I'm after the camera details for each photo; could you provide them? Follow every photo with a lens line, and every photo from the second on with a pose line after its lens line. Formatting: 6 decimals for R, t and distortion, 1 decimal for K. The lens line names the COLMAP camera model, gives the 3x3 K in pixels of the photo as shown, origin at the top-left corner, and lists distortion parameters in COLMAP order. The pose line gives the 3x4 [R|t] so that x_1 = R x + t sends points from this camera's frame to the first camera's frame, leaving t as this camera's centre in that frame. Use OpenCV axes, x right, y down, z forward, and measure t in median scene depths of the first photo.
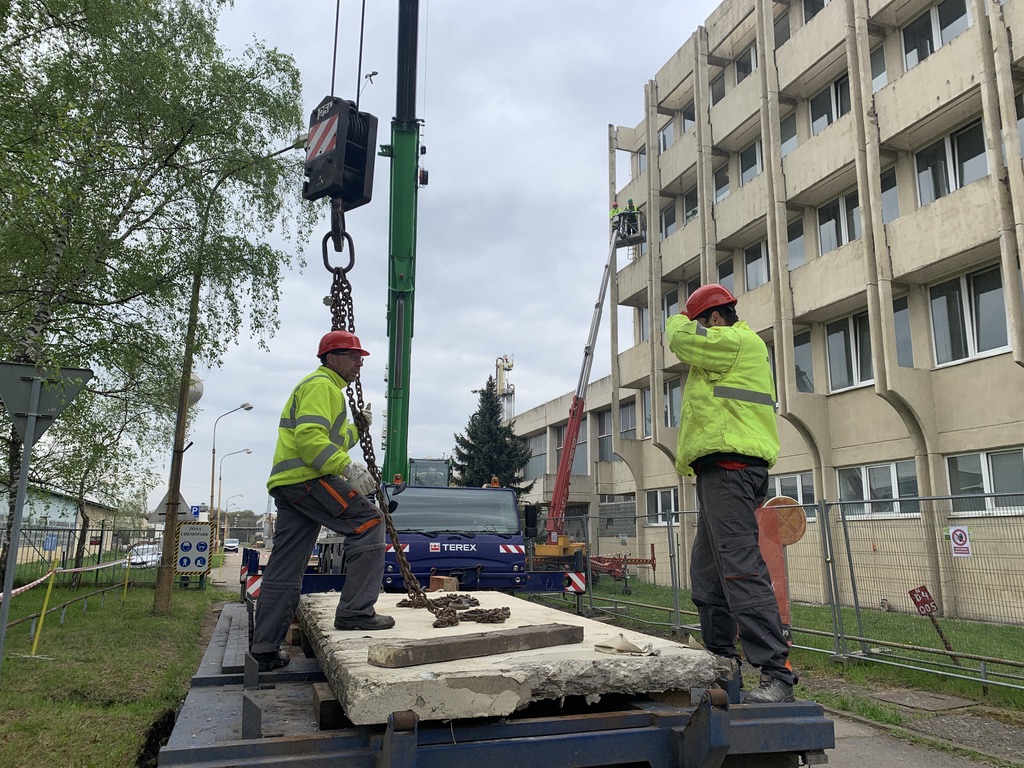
lens RADIAL K [[779.6, 0, 512.0], [0, 779.6, 384.0], [0, 0, 1]] dist [-0.002842, -0.000778]
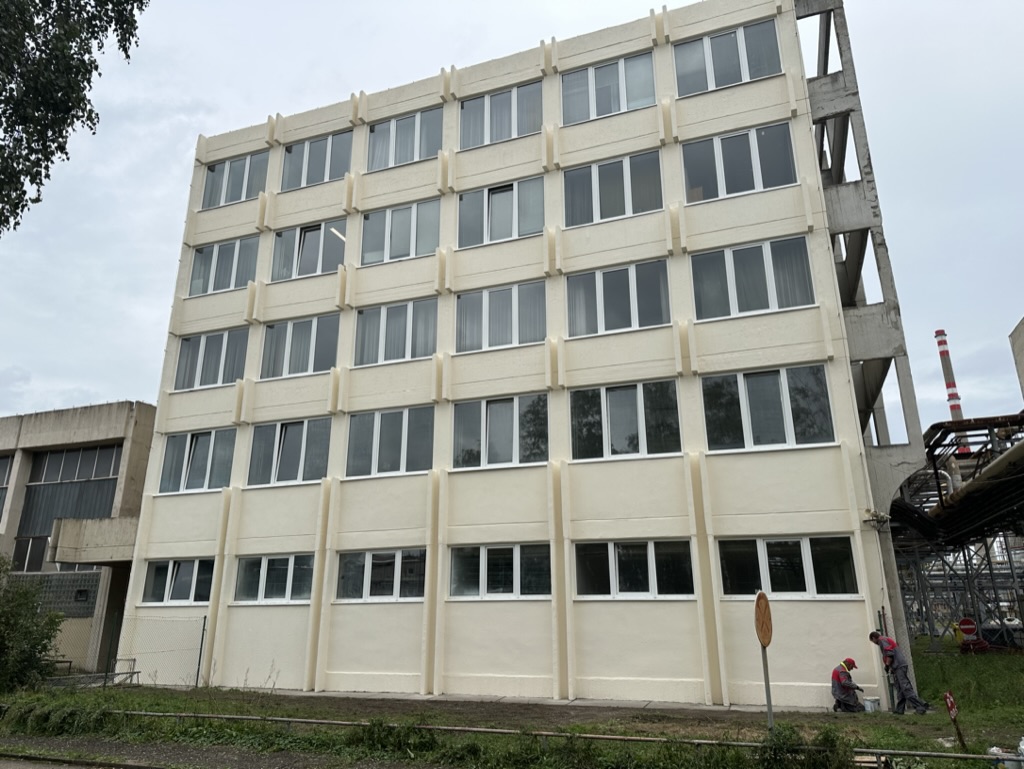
lens RADIAL K [[725.4, 0, 511.0], [0, 725.4, 365.4], [0, 0, 1]] dist [0.107736, -0.115359]
pose [[0.646828, 0.228830, 0.727496, -0.190634], [-0.141015, 0.973361, -0.180786, 0.027094], [-0.749485, 0.014350, 0.661866, 0.213401]]
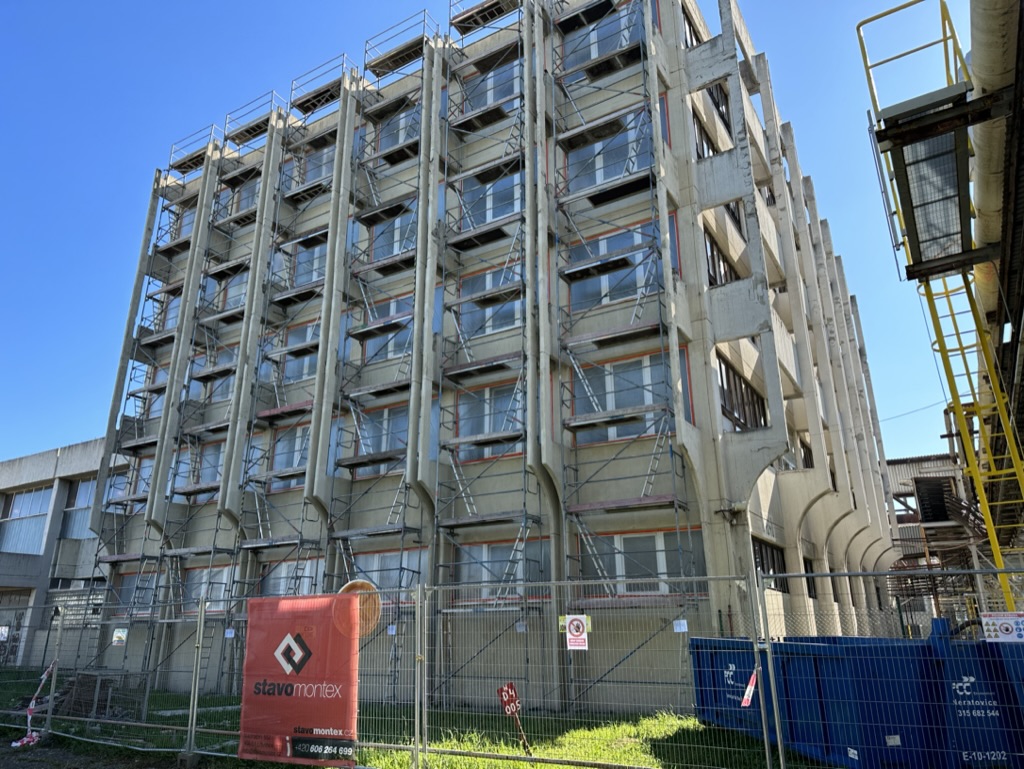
lens RADIAL K [[725.4, 0, 511.0], [0, 725.4, 365.4], [0, 0, 1]] dist [0.107736, -0.115359]
pose [[0.784420, 0.197394, 0.587980, -0.020399], [-0.109670, 0.977209, -0.181754, 0.011261], [-0.610456, 0.078088, 0.788191, 0.064510]]
